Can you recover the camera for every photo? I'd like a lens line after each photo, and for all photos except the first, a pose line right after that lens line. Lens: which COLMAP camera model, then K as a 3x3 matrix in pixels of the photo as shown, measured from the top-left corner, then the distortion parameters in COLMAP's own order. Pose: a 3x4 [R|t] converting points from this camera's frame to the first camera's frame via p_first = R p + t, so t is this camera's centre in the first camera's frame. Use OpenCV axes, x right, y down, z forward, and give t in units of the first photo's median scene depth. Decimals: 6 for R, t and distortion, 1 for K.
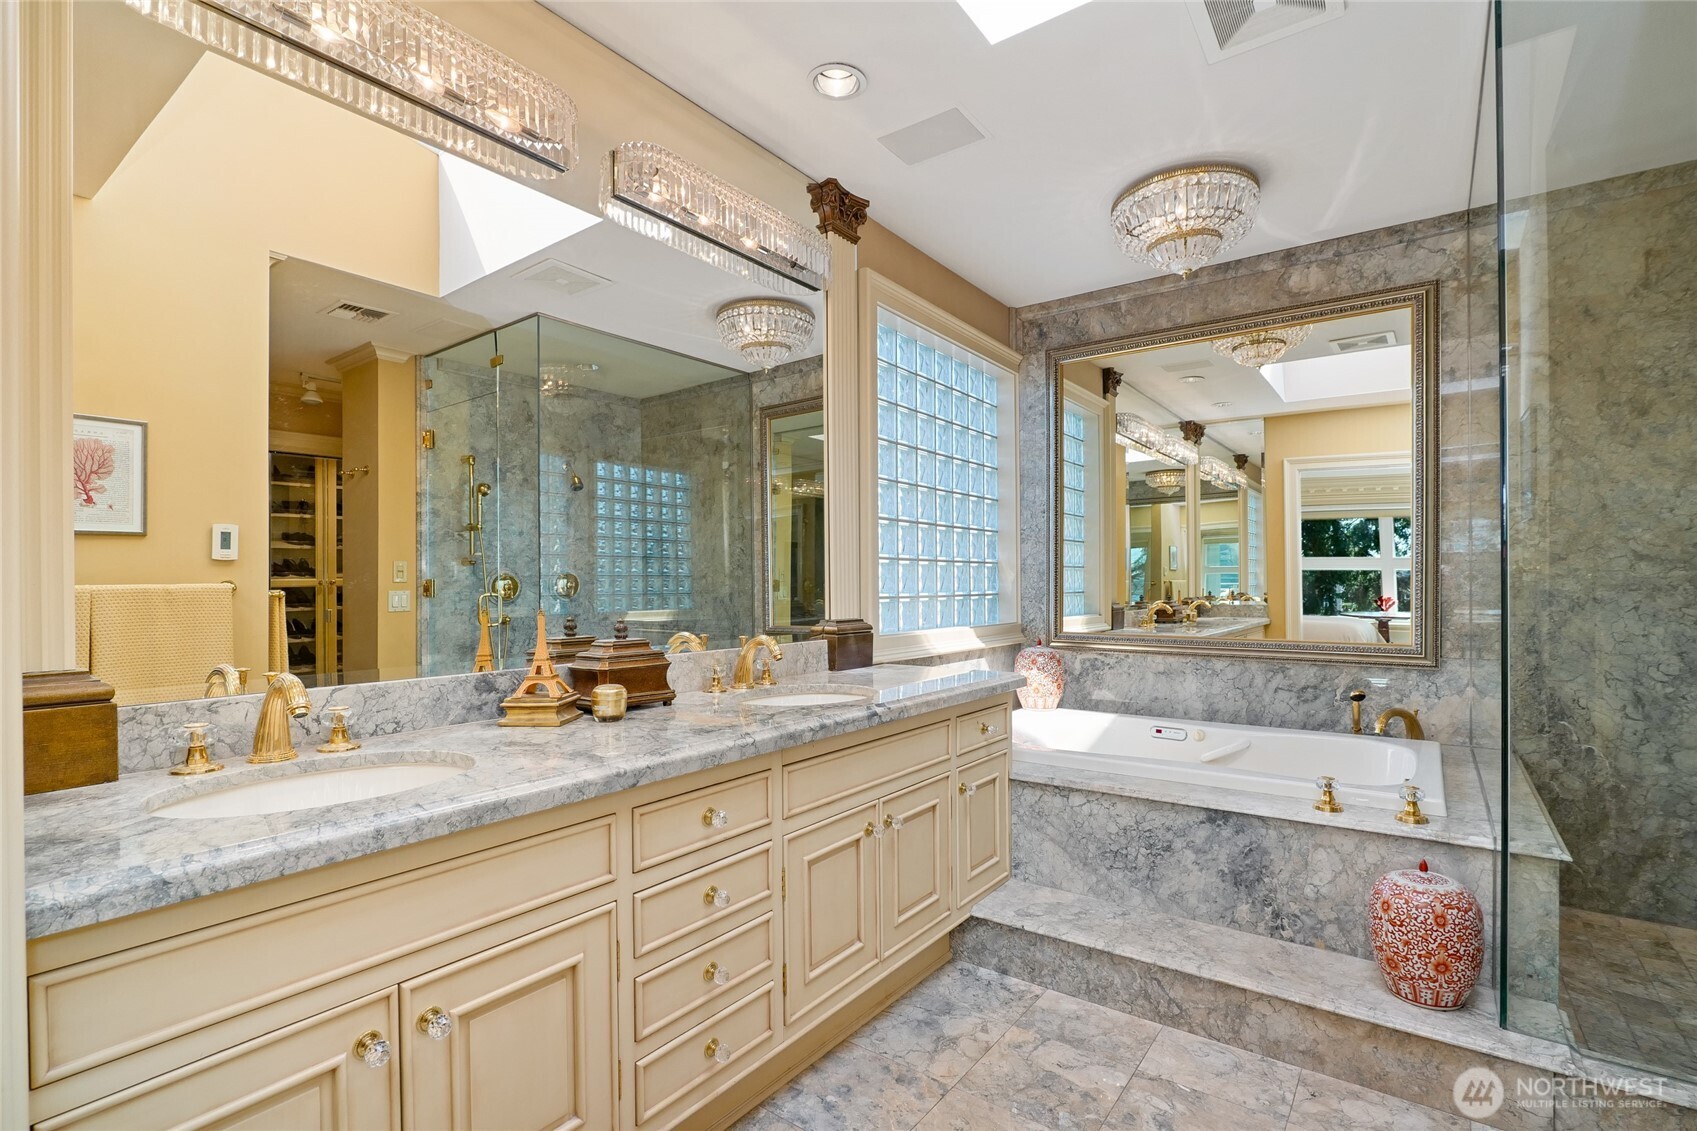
lens RADIAL K [[802.1, 0, 860.5], [0, 802.1, 581.9], [0, 0, 1]] dist [-0.007828, 0.001913]
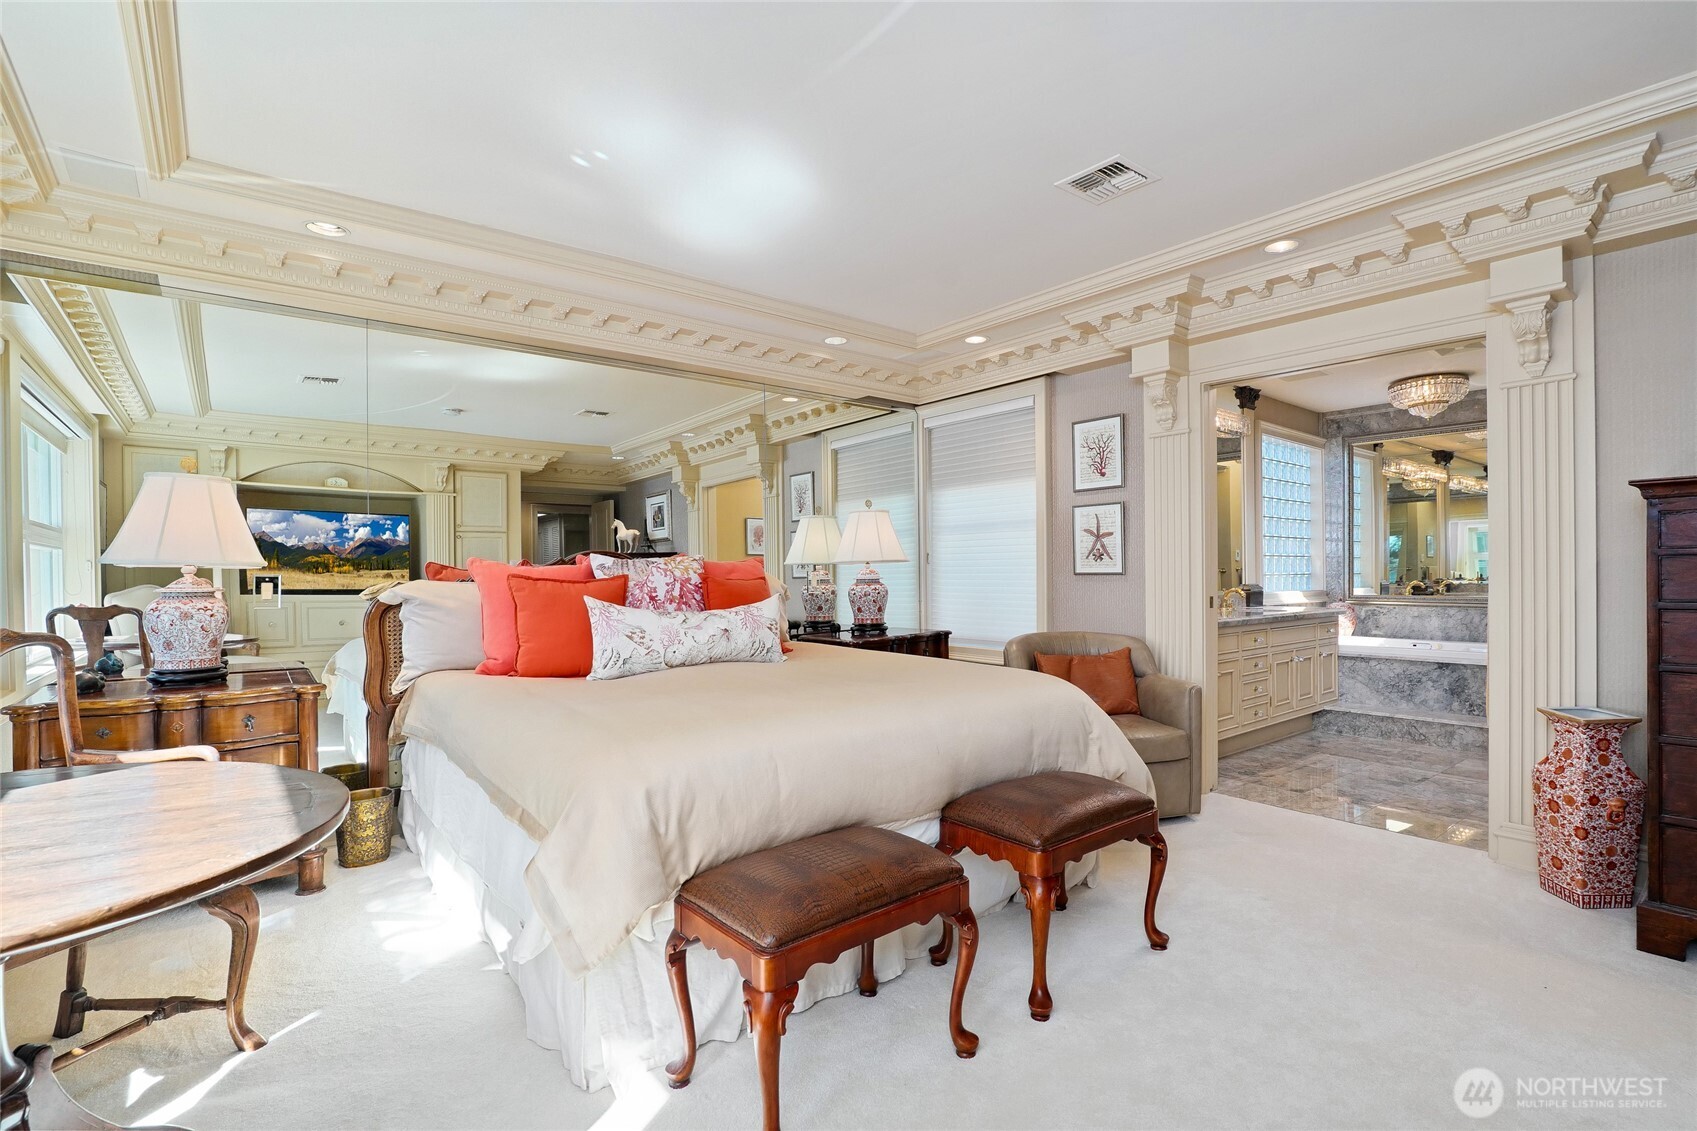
lens RADIAL K [[802.1, 0, 858.5], [0, 802.1, 571.4], [0, 0, 1]] dist [-0.007828, 0.001913]
pose [[0.968583, -0.003292, -0.248668, -0.483494], [0.003935, 0.999990, 0.002088, 0.003379], [0.248659, -0.003000, 0.968587, -1.298601]]
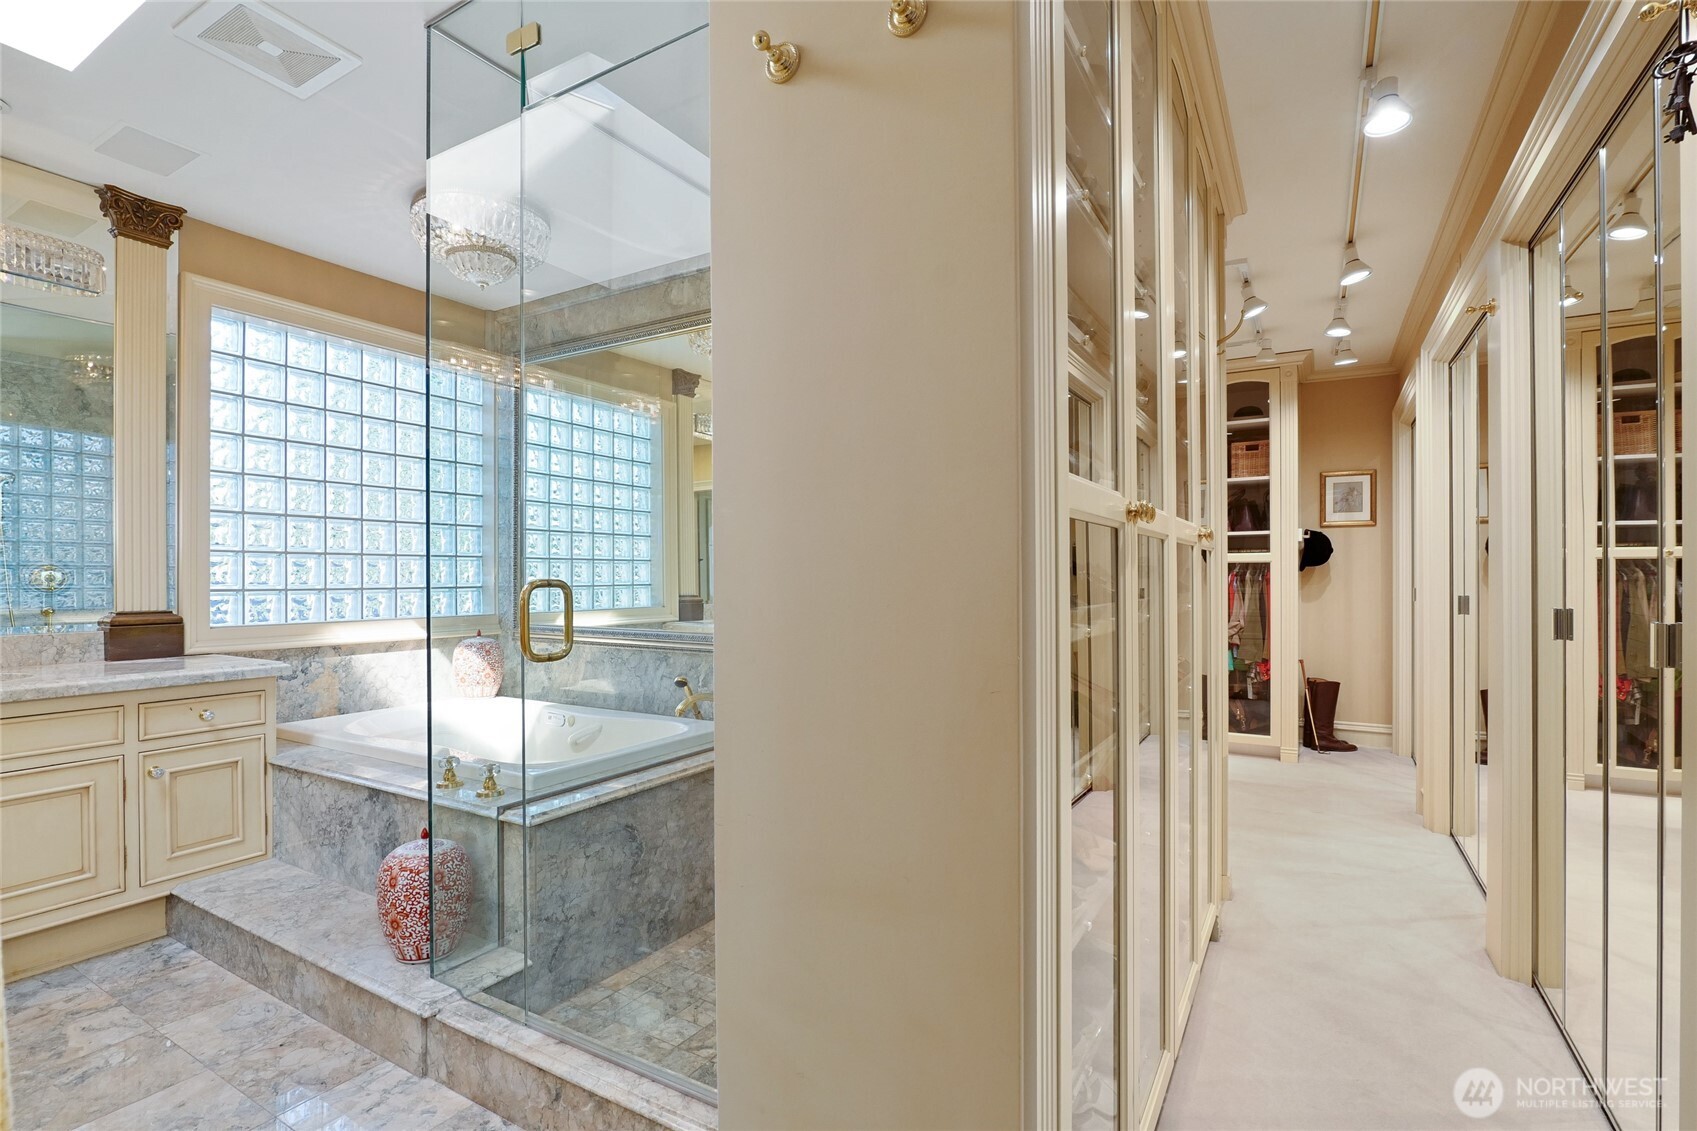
lens RADIAL K [[802.1, 0, 845.9], [0, 802.1, 572.5], [0, 0, 1]] dist [-0.007828, 0.001913]
pose [[0.996621, 0.001994, 0.082111, 0.757471], [-0.001725, 0.999993, -0.003347, -0.001137], [-0.082117, 0.003194, 0.996618, -0.093471]]
